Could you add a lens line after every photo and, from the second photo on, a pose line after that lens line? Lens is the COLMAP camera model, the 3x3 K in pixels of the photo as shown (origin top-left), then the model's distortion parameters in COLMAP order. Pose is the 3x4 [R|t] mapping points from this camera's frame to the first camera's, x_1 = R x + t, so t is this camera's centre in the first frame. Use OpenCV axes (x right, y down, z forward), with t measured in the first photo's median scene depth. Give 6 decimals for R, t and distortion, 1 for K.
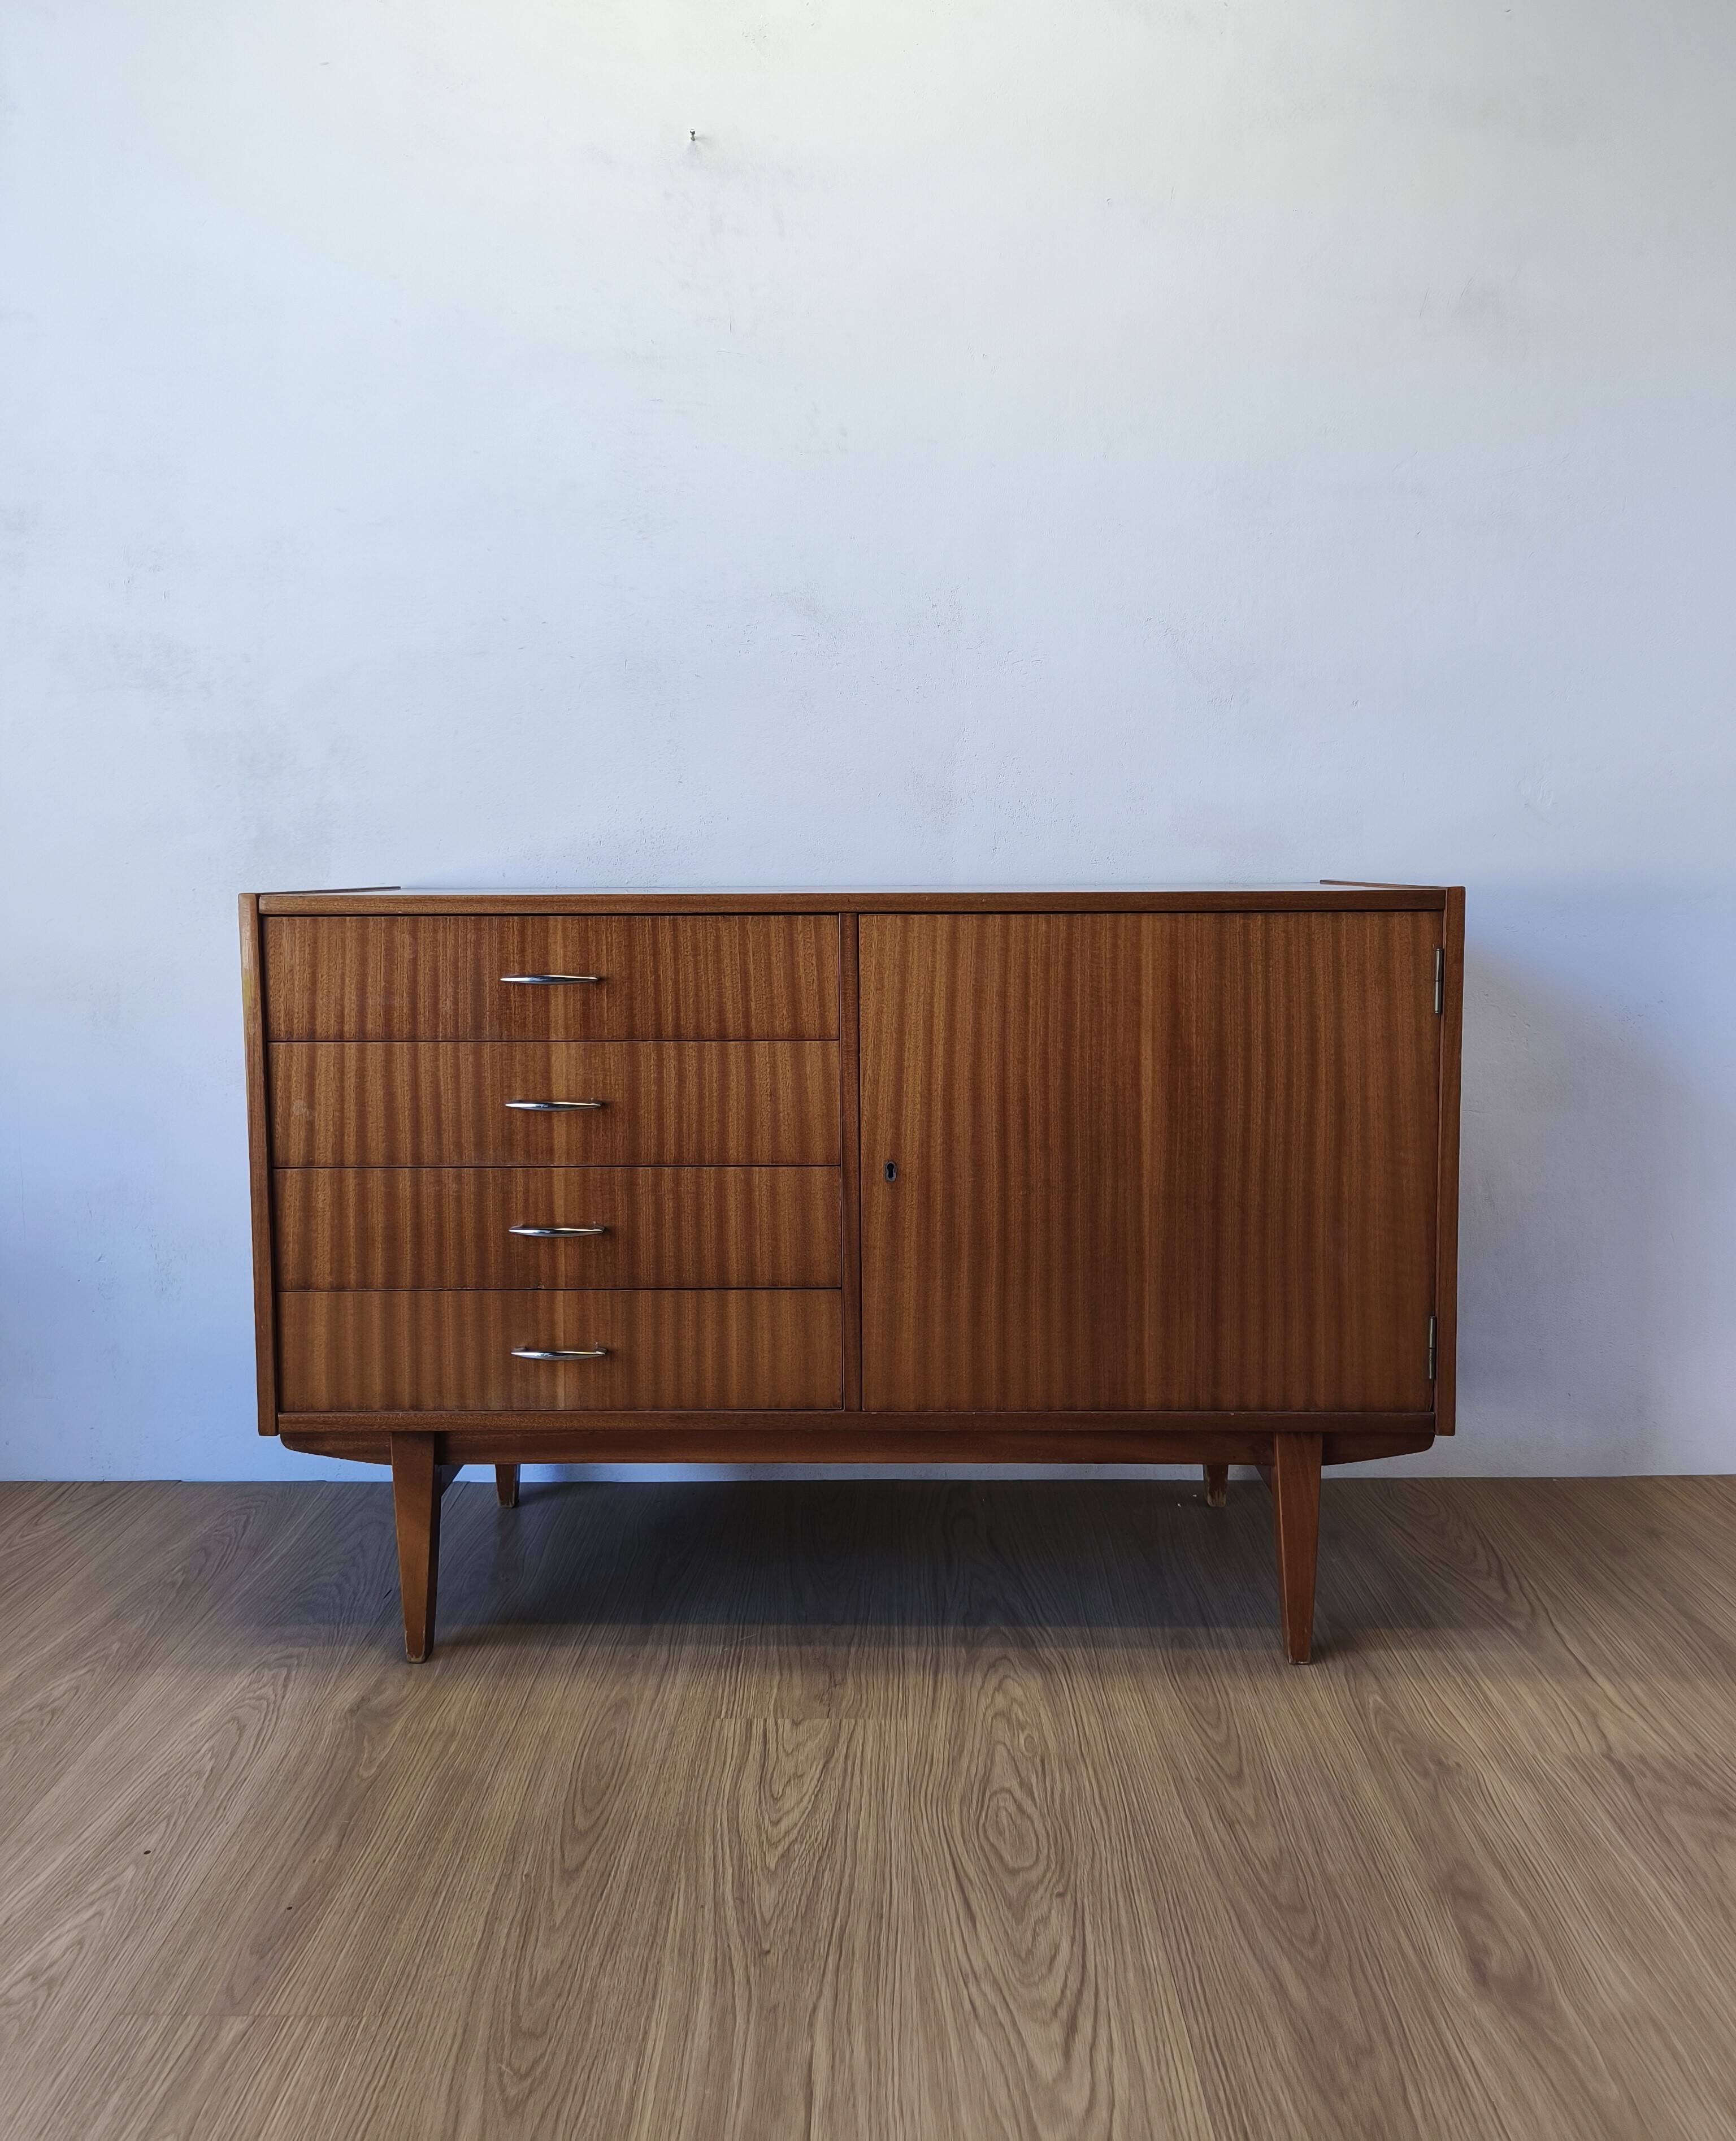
lens RADIAL K [[1539.9, 0, 859.2], [0, 1539.9, 997.0], [0, 0, 1]] dist [0.066477, -0.052452]
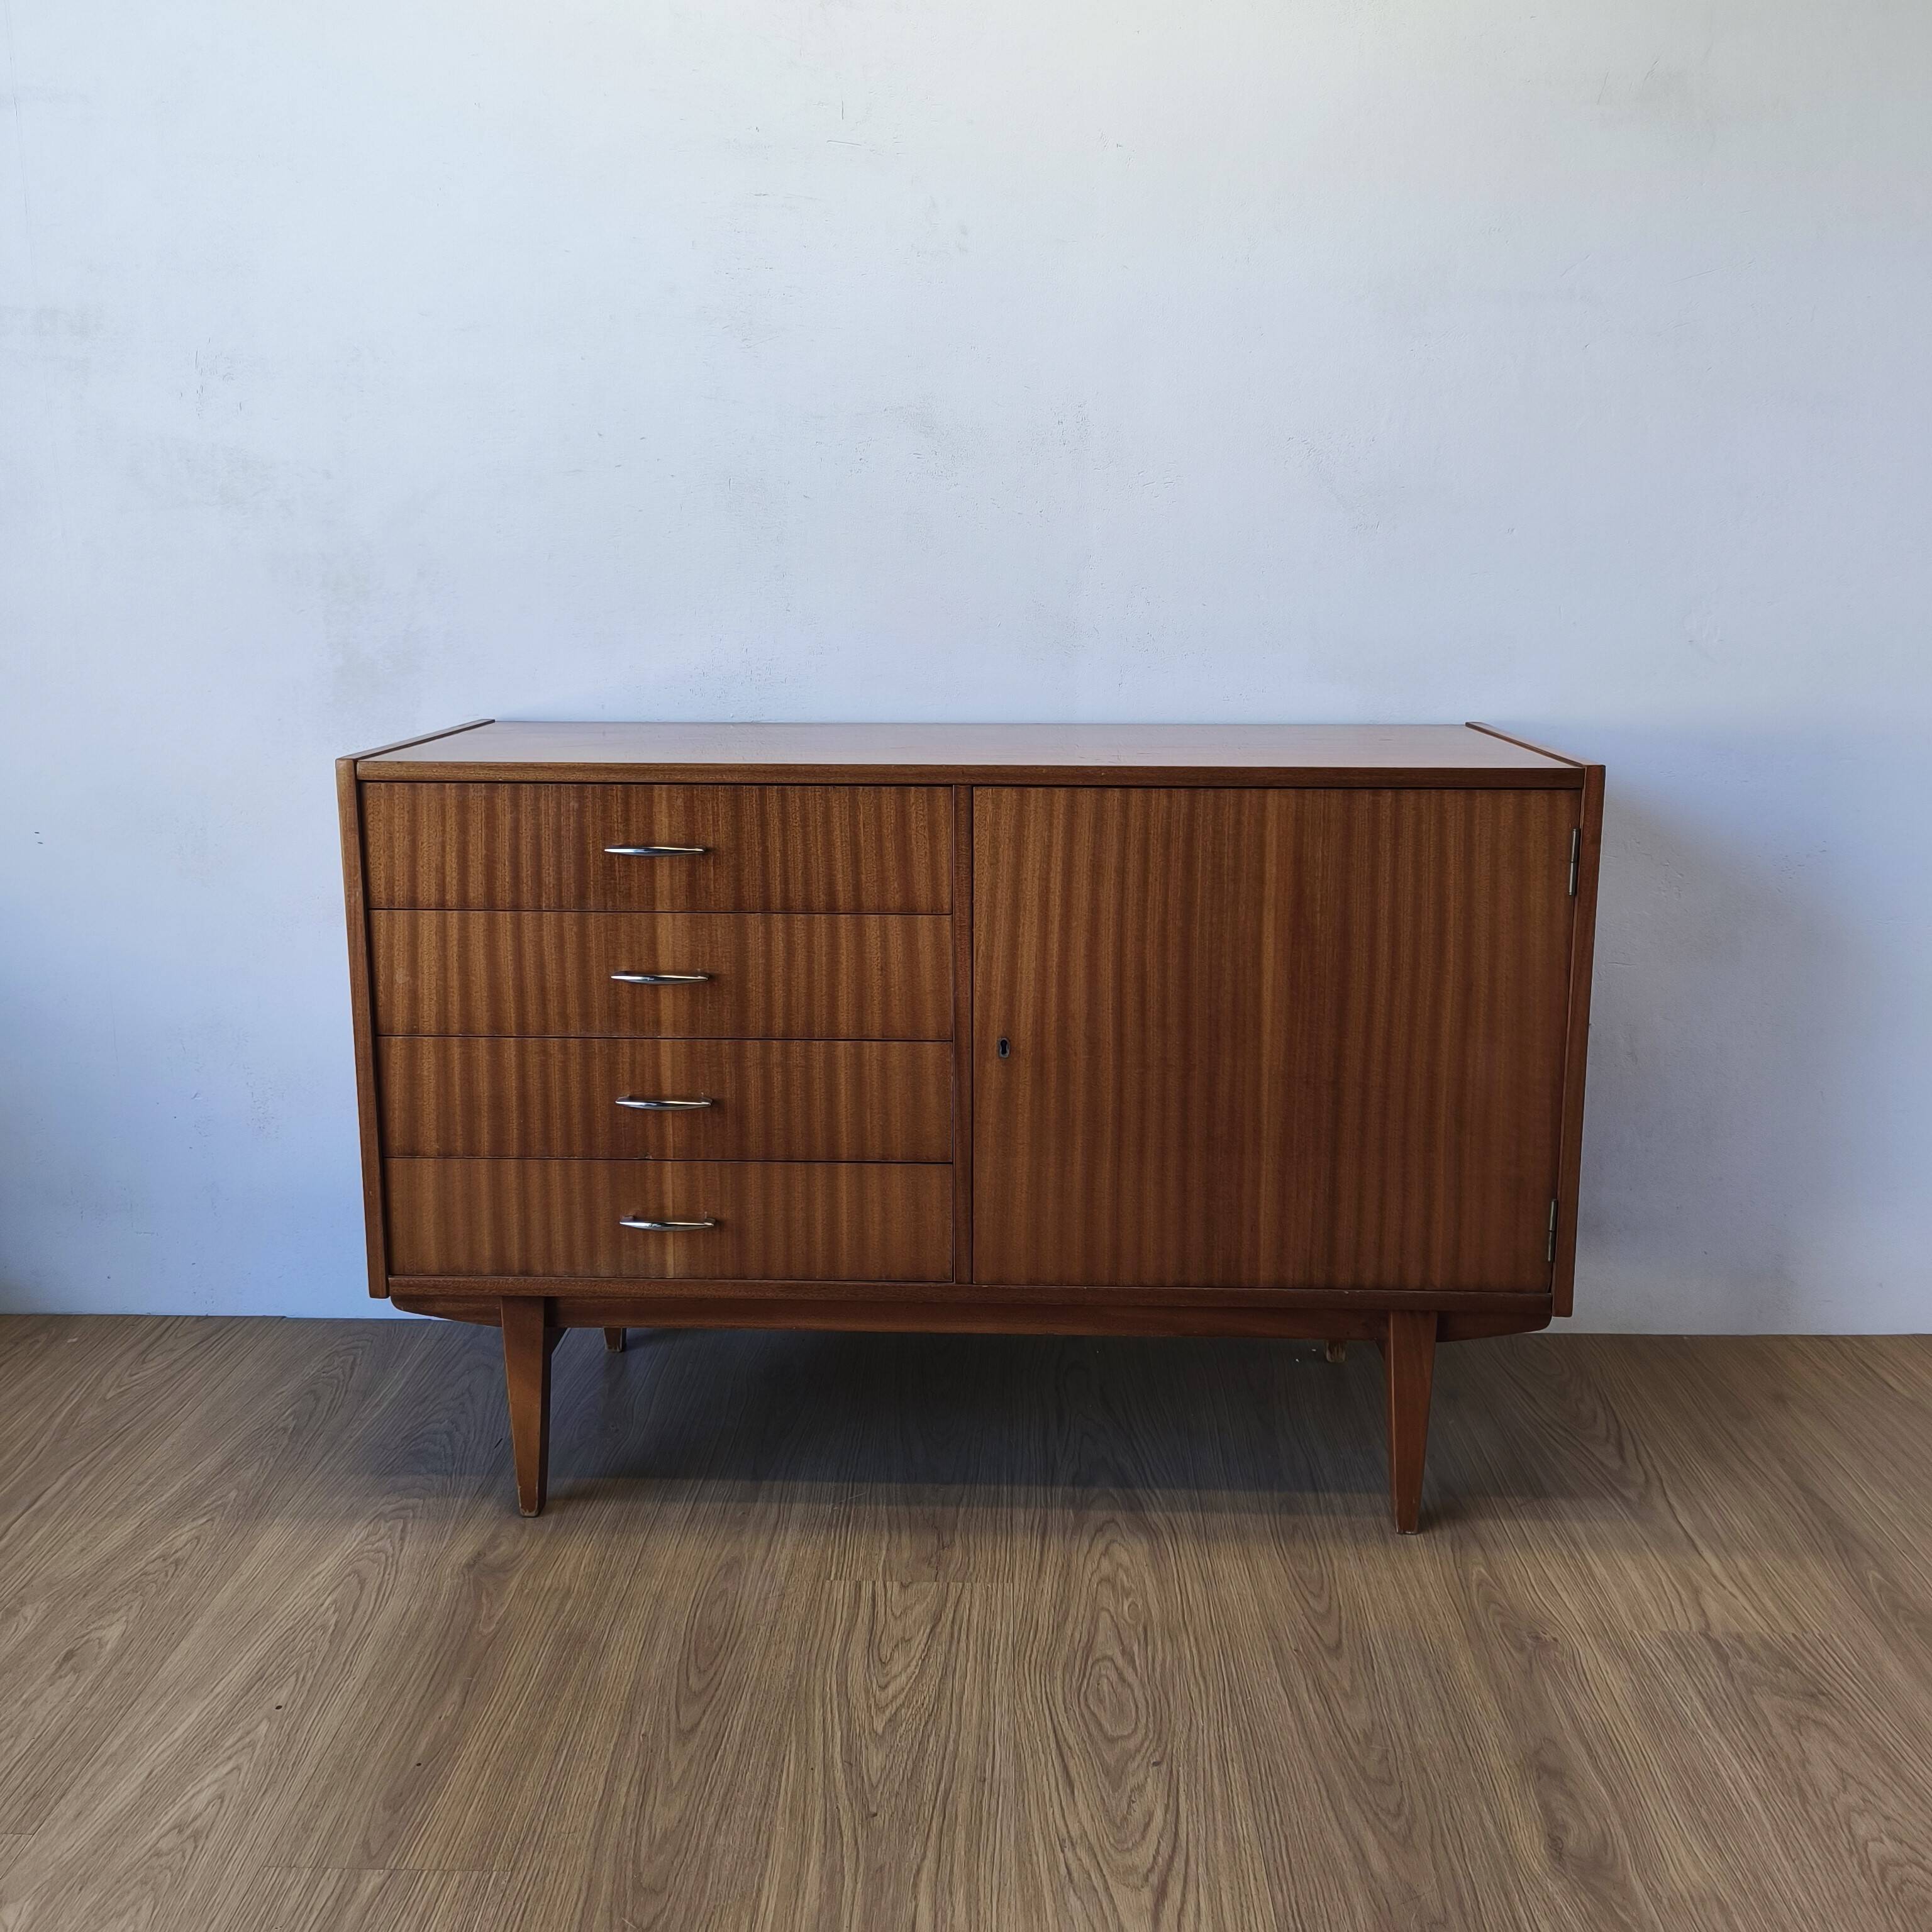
lens RADIAL K [[1715.1, 0, 957.0], [0, 1715.1, 891.6], [0, 0, 1]] dist [0.054034, -0.018399]
pose [[0.999826, 0.010046, -0.015716, 0.006830], [-0.008452, 0.995113, 0.098379, -0.092808], [0.016628, -0.098229, 0.995025, -0.074815]]
